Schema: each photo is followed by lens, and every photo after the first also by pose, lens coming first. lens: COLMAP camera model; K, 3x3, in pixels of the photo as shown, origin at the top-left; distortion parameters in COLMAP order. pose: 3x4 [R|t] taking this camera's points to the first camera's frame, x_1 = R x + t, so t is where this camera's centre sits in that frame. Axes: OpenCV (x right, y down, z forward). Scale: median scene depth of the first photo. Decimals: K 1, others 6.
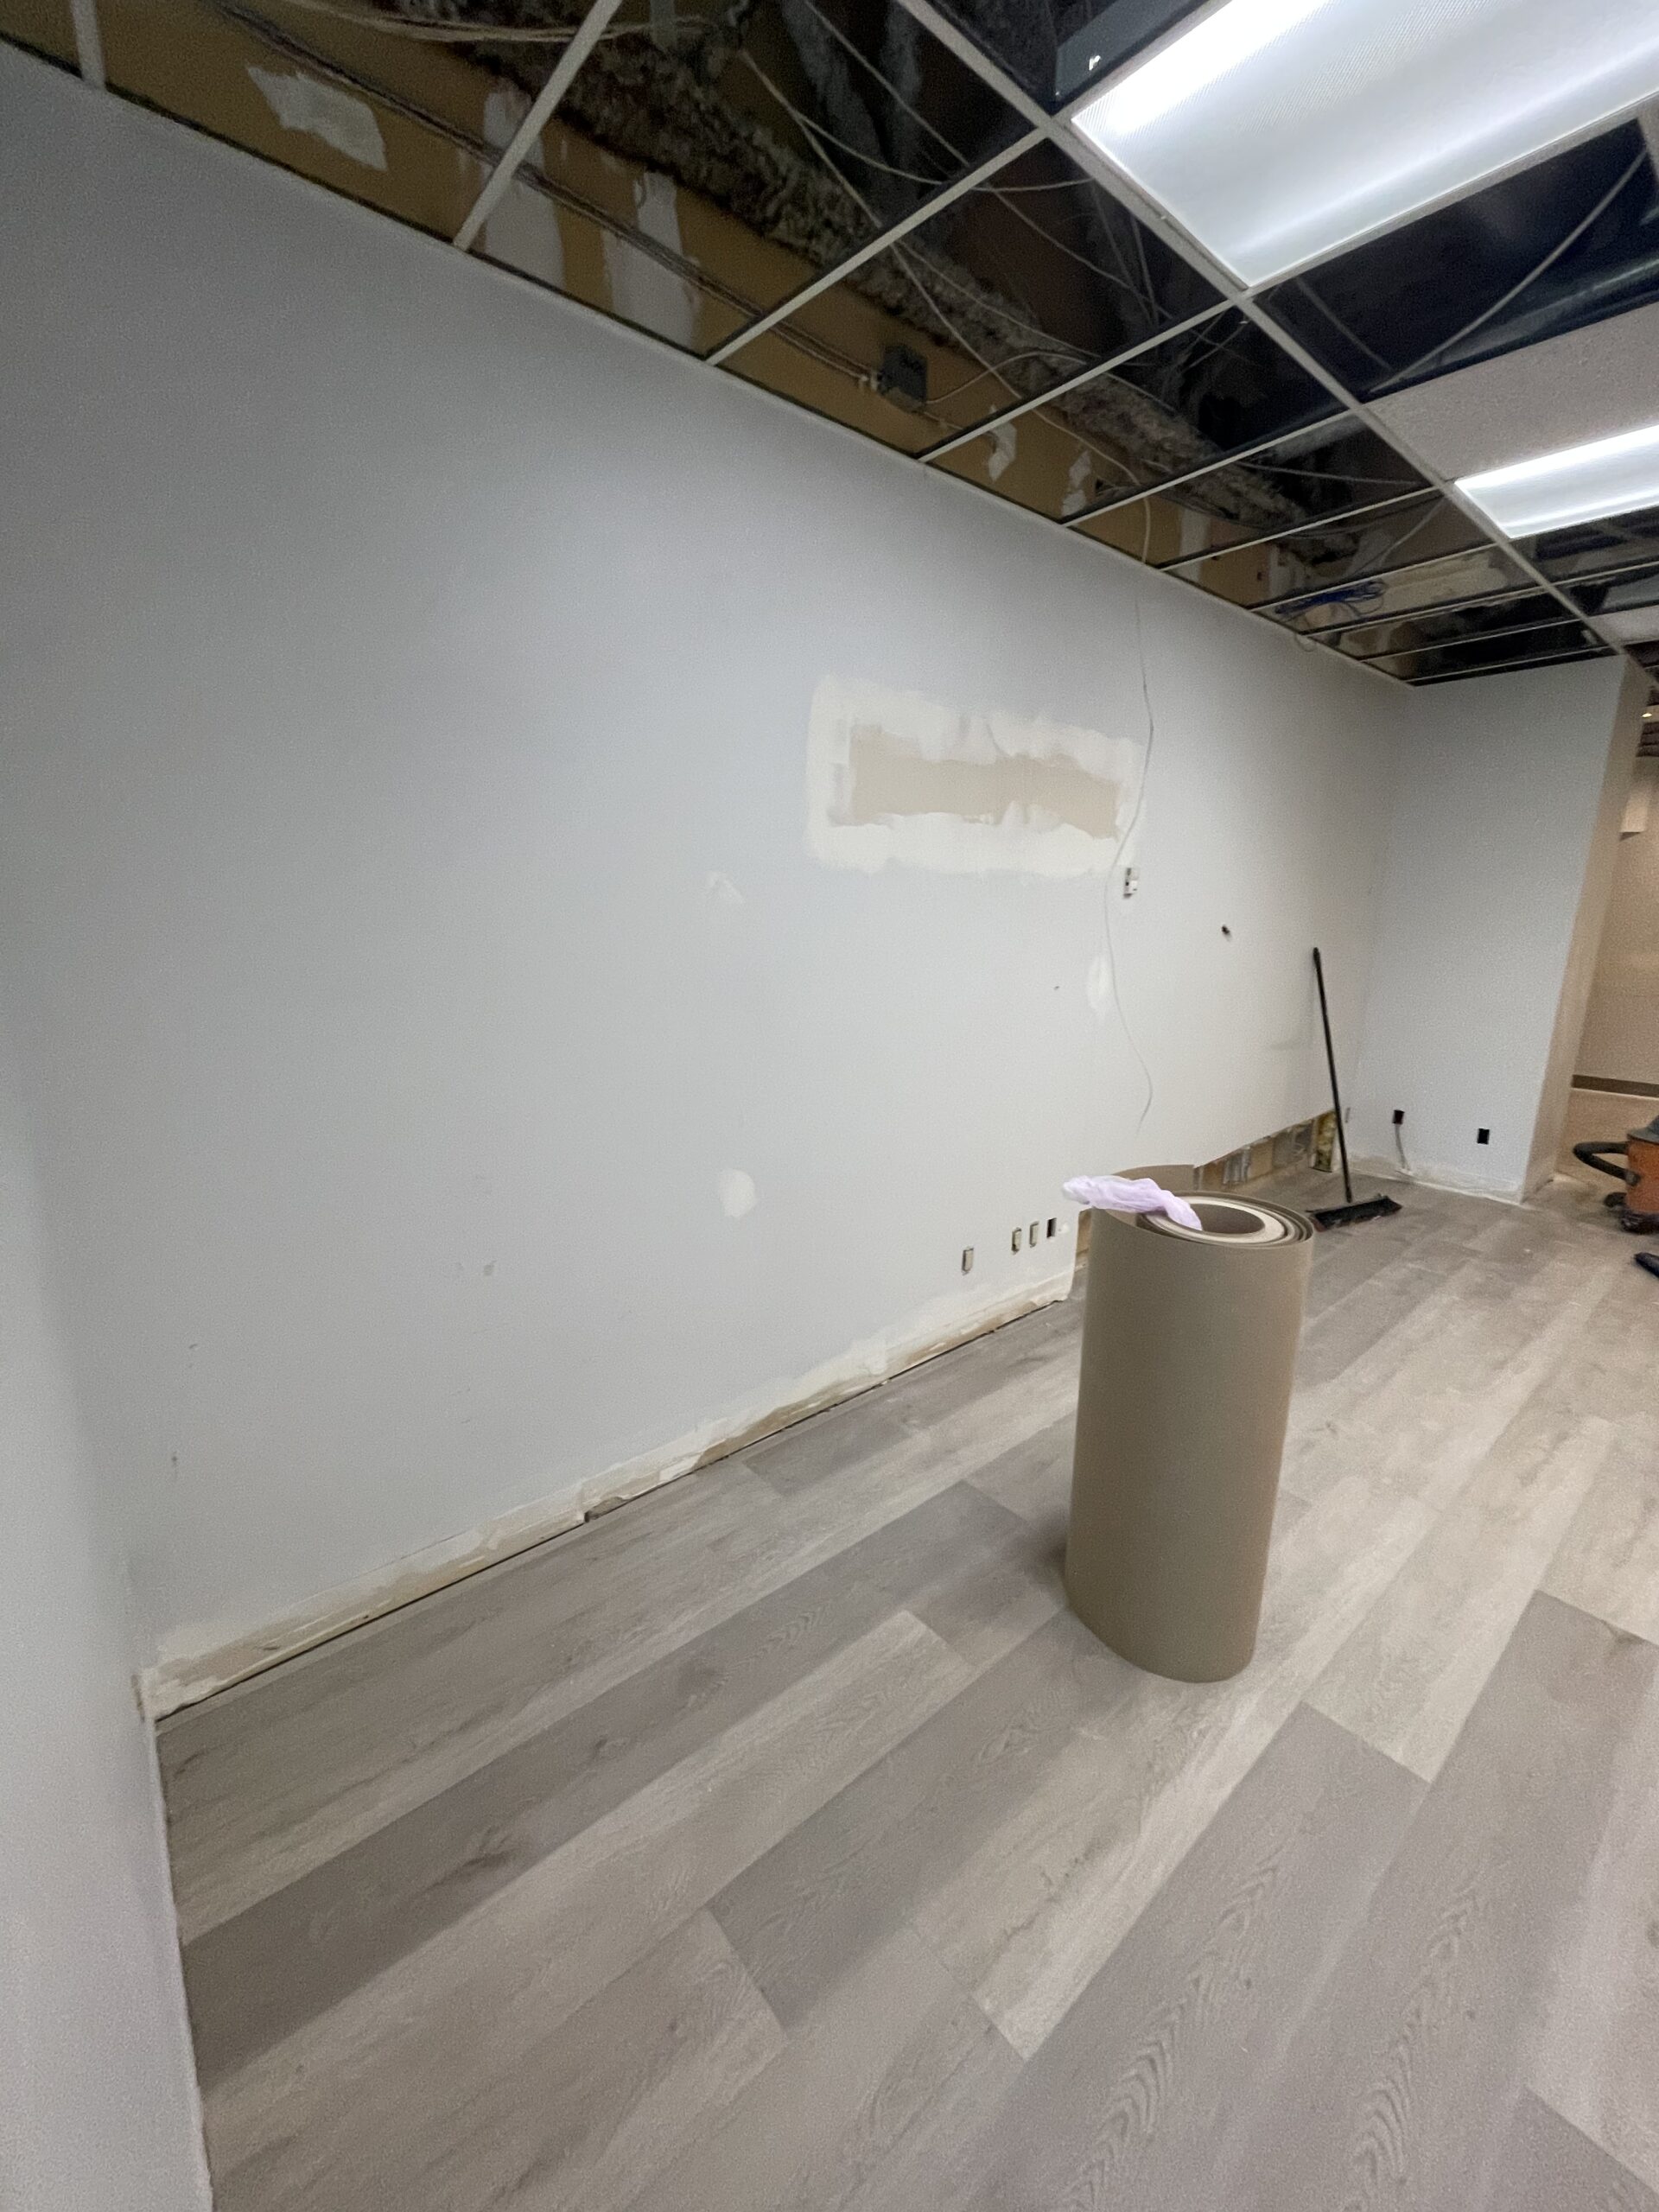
lens RADIAL K [[887.1, 0, 834.9], [0, 887.1, 1106.1], [0, 0, 1]] dist [-0.006601, -0.001271]
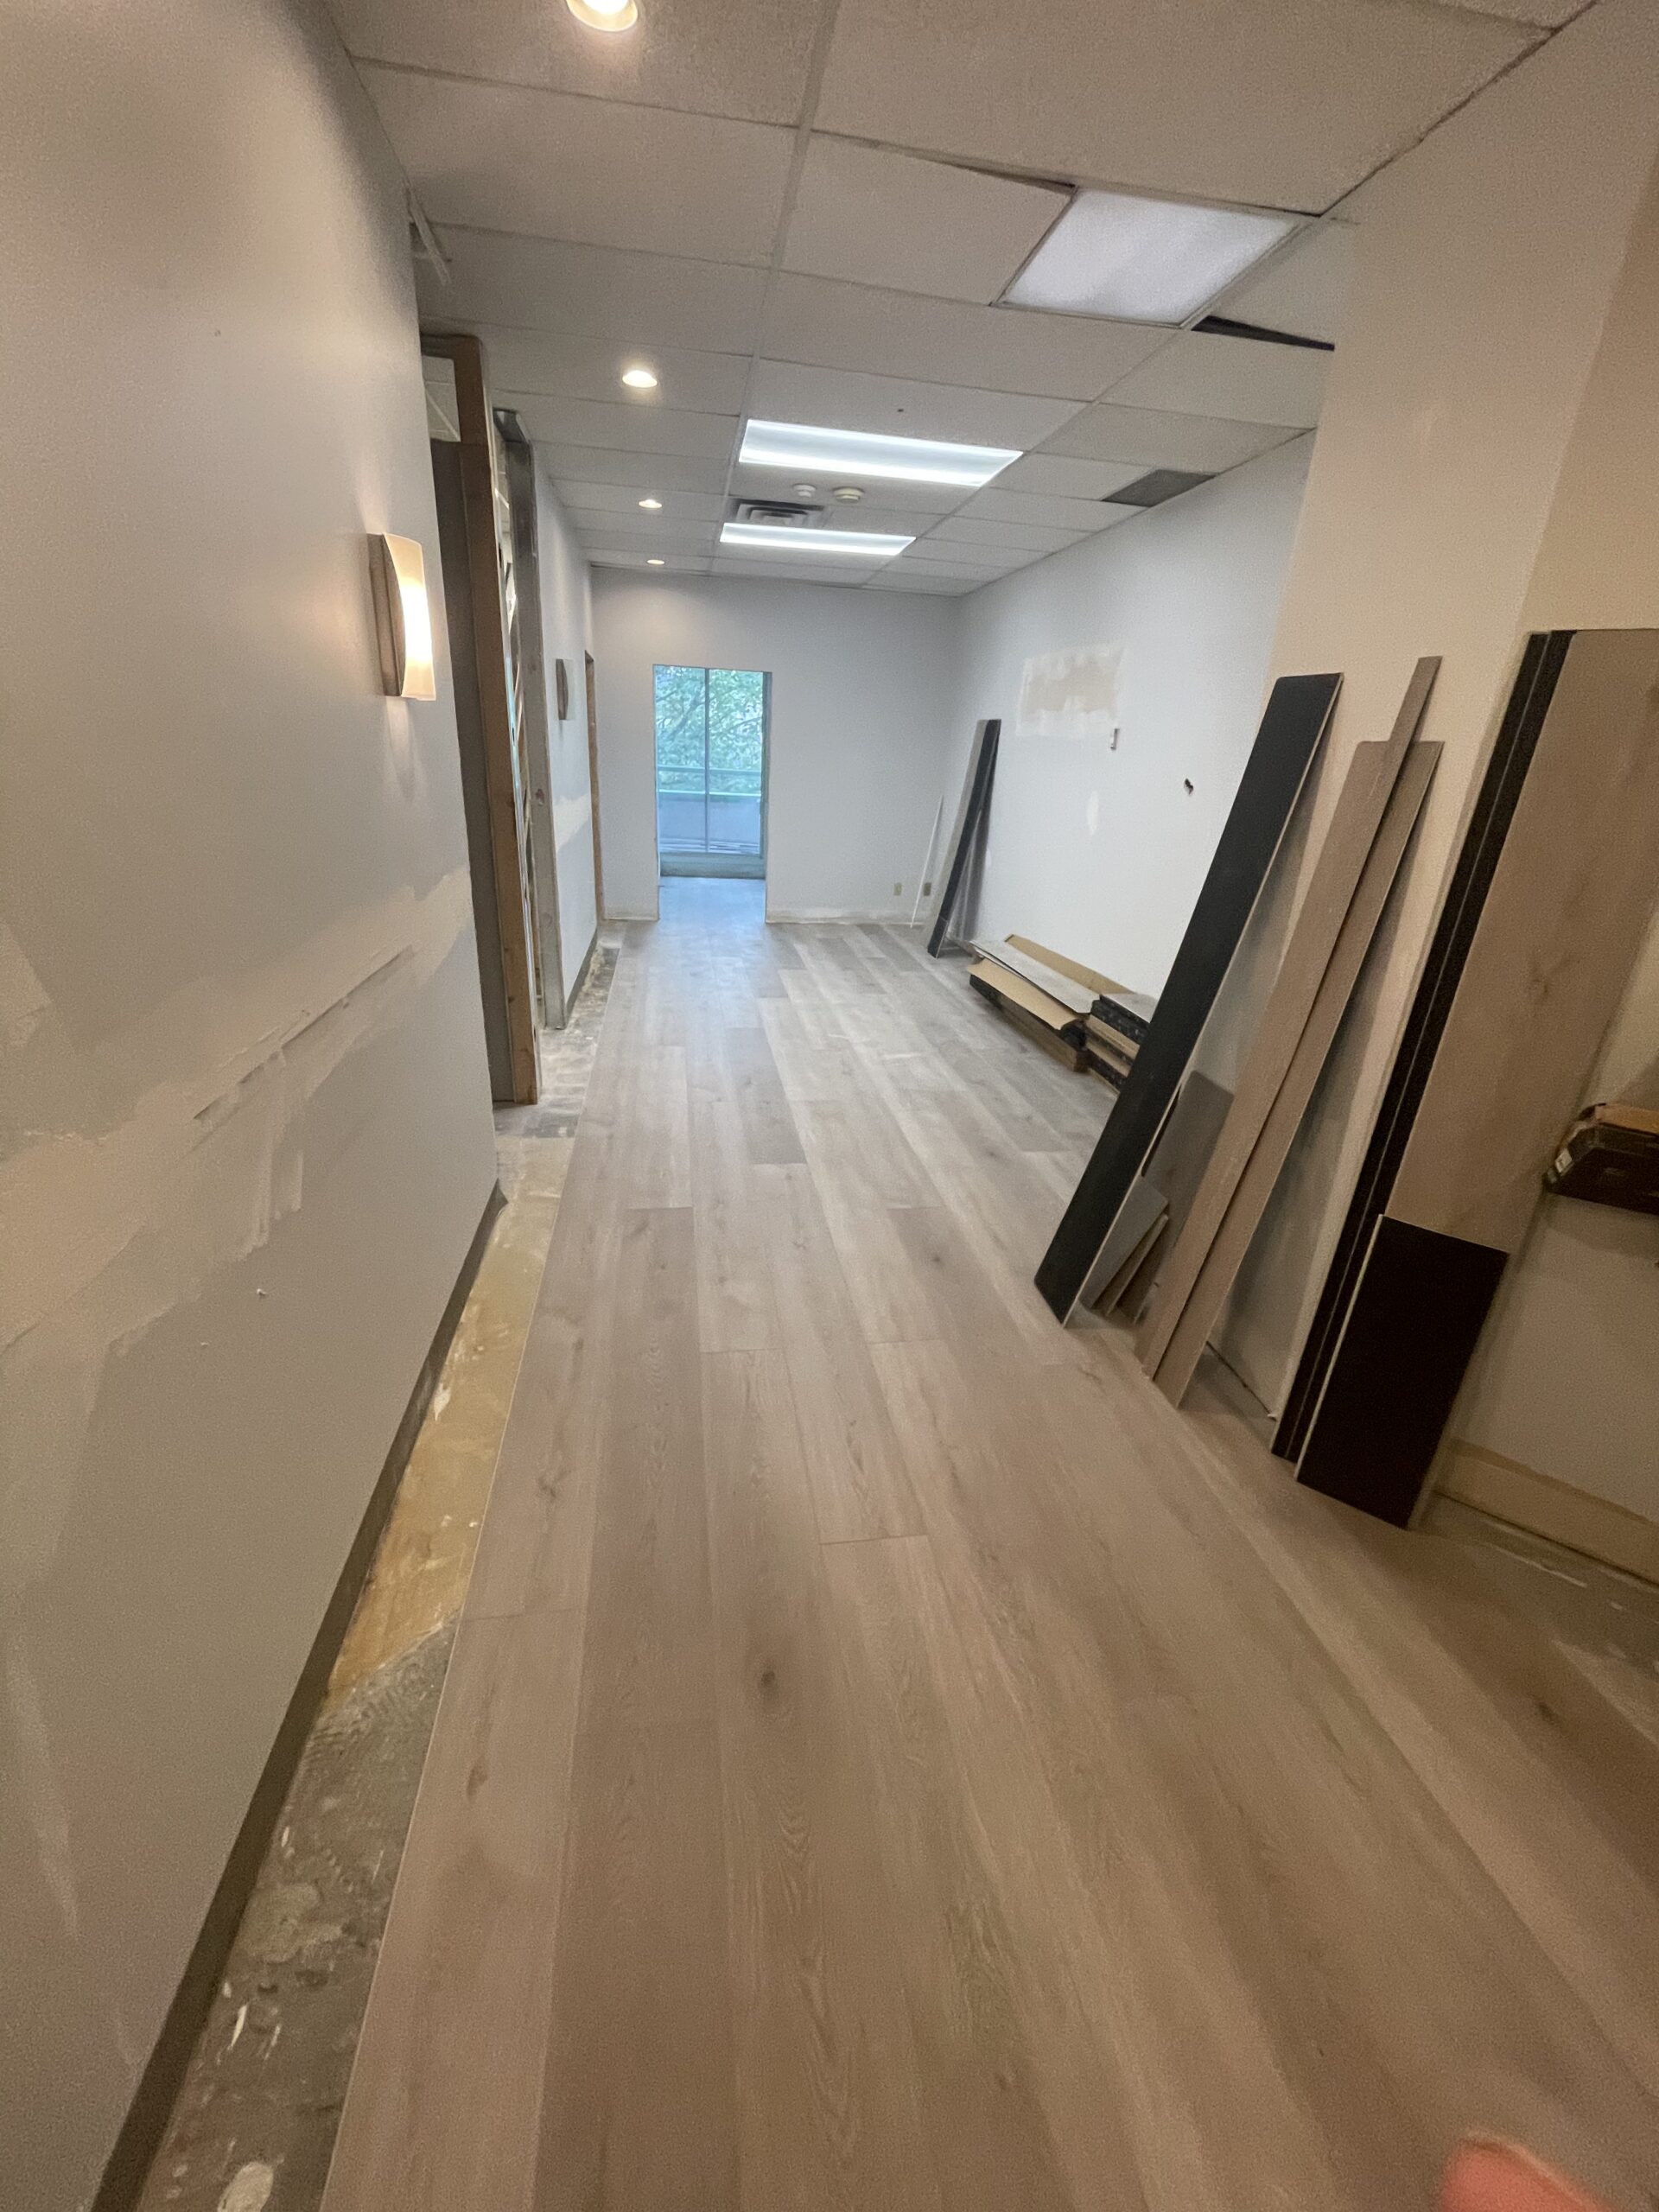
lens RADIAL K [[887.1, 0, 825.7], [0, 887.1, 1101.3], [0, 0, 1]] dist [-0.006601, -0.001271]
pose [[-0.516674, 0.299440, -0.802112, 1.753301], [-0.235247, 0.851140, 0.469276, -0.294545], [0.823229, 0.431157, -0.369320, 1.291472]]
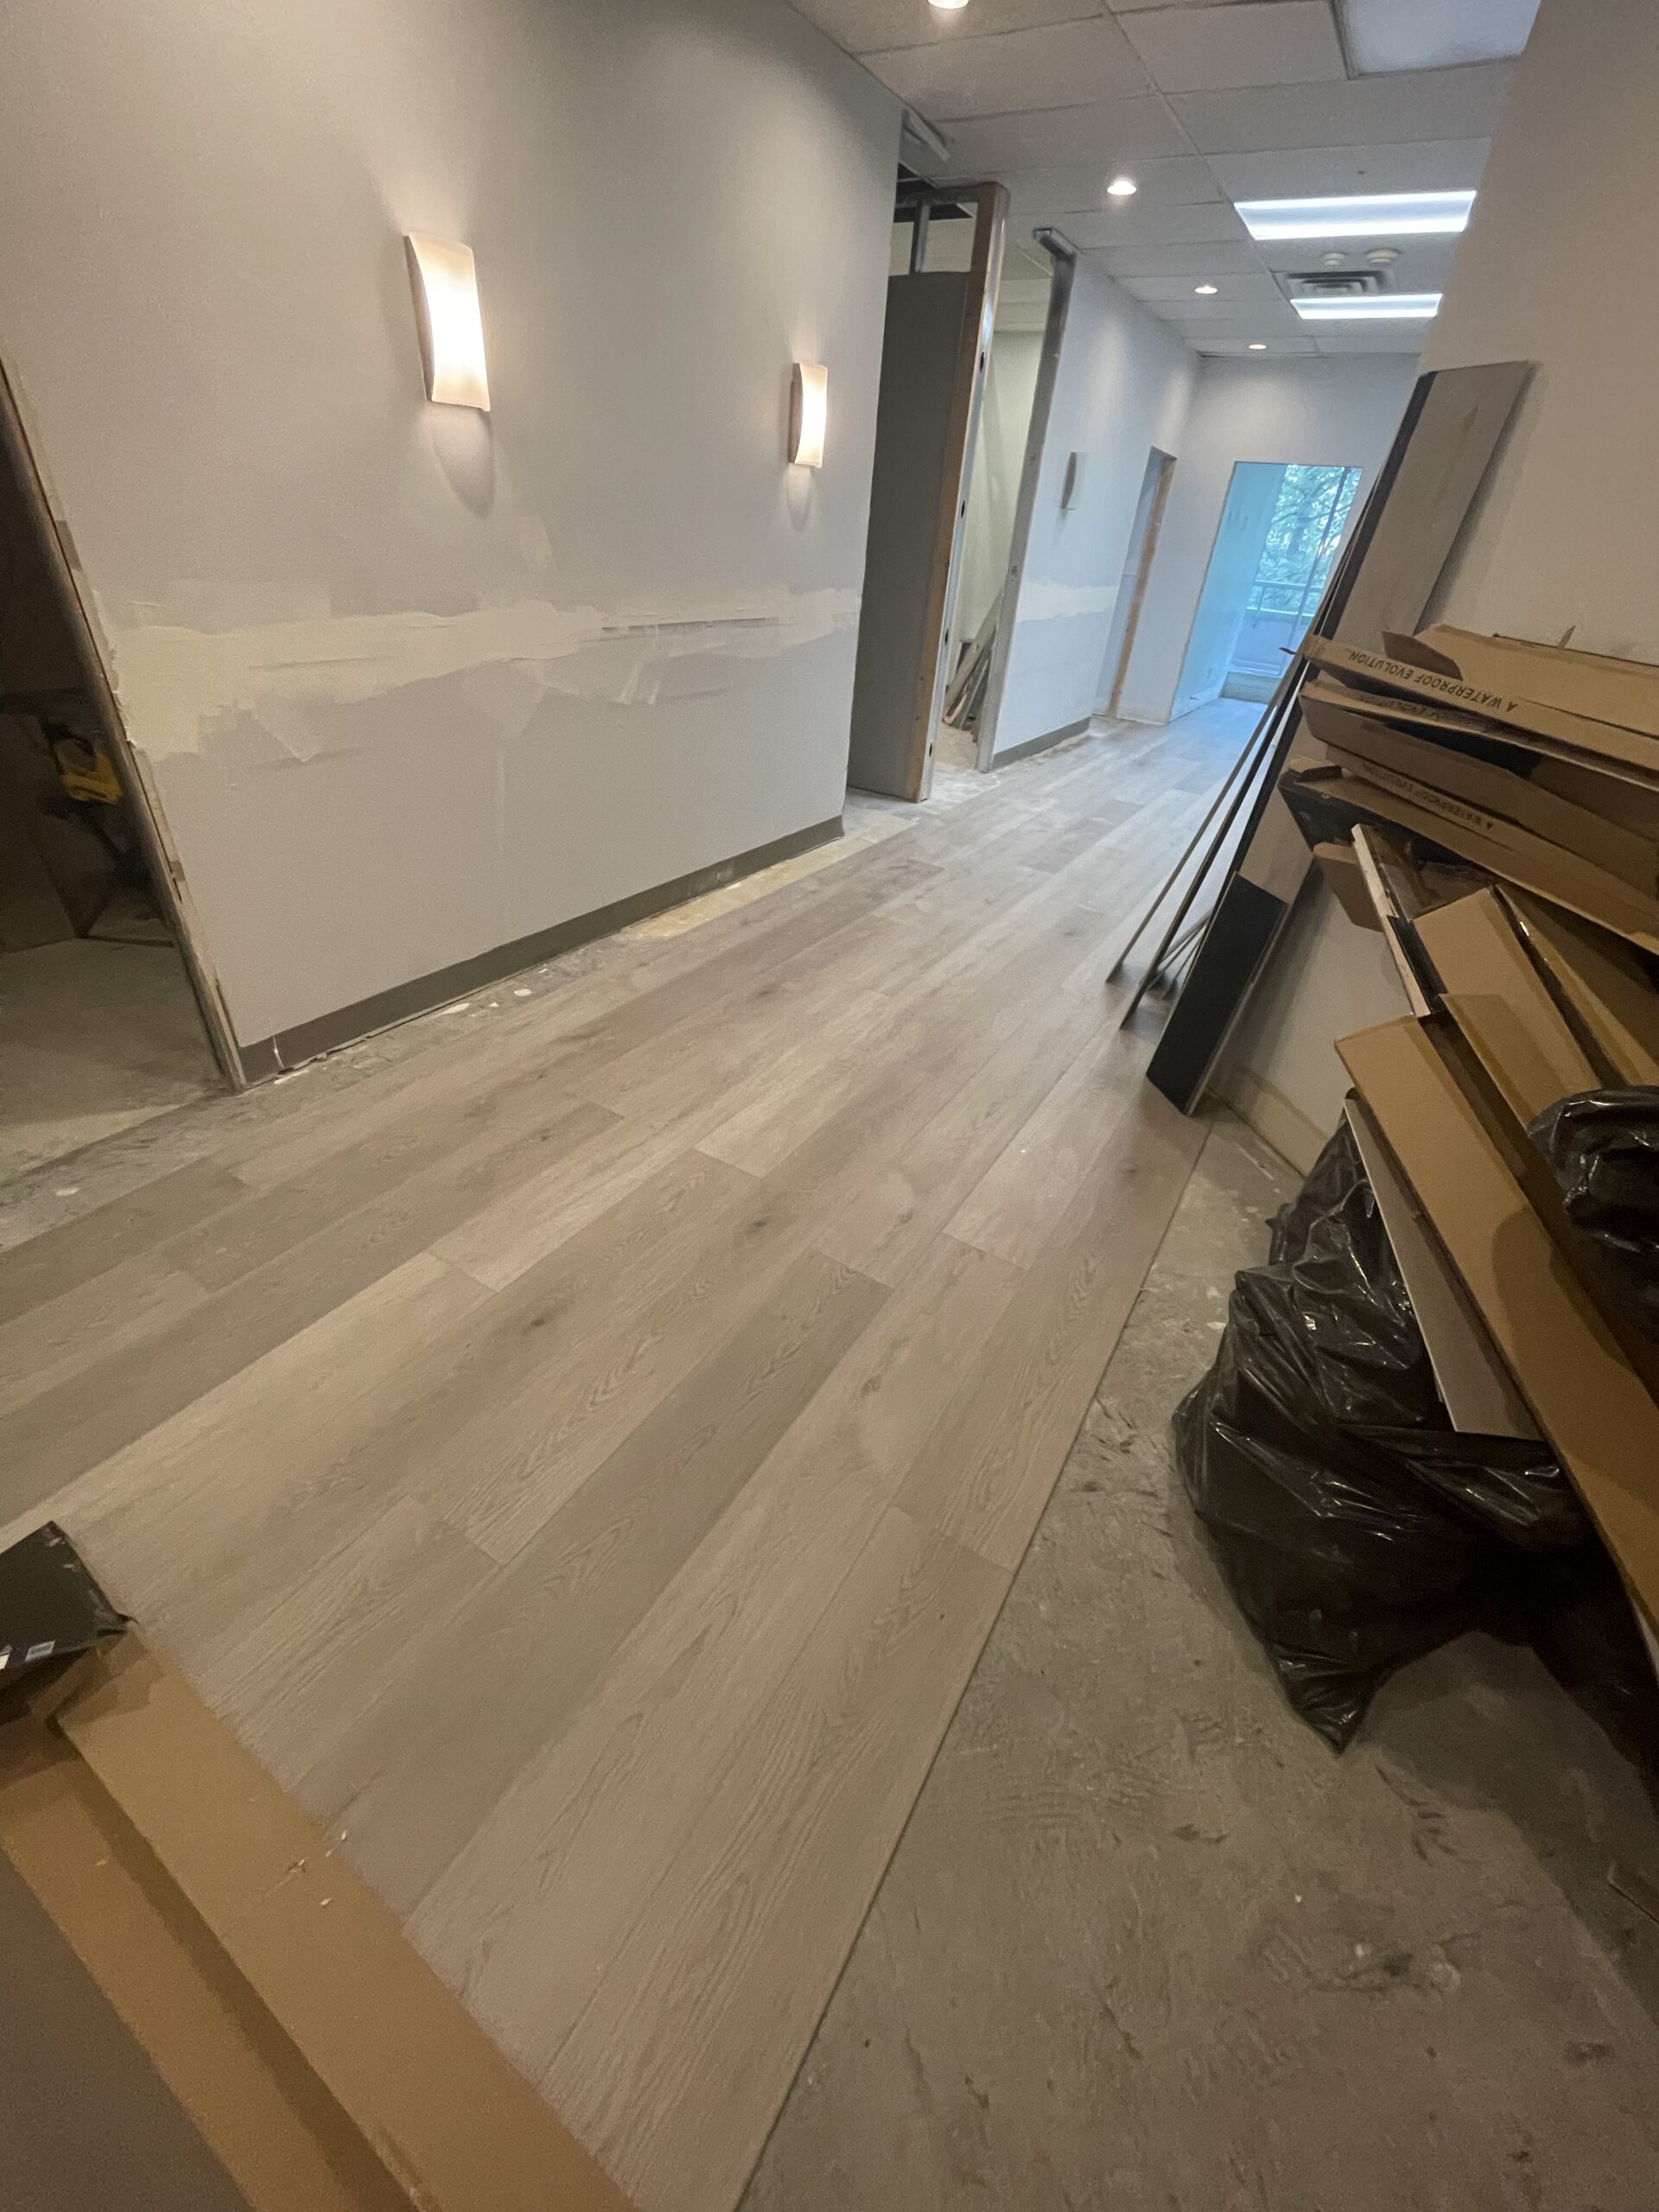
lens RADIAL K [[887.1, 0, 821.5], [0, 887.1, 1106.0], [0, 0, 1]] dist [-0.006601, -0.001271]
pose [[-0.949436, 0.117998, -0.290944, 1.717605], [-0.132378, 0.689833, 0.711763, -0.395937], [0.284689, 0.714287, -0.639332, 1.893311]]
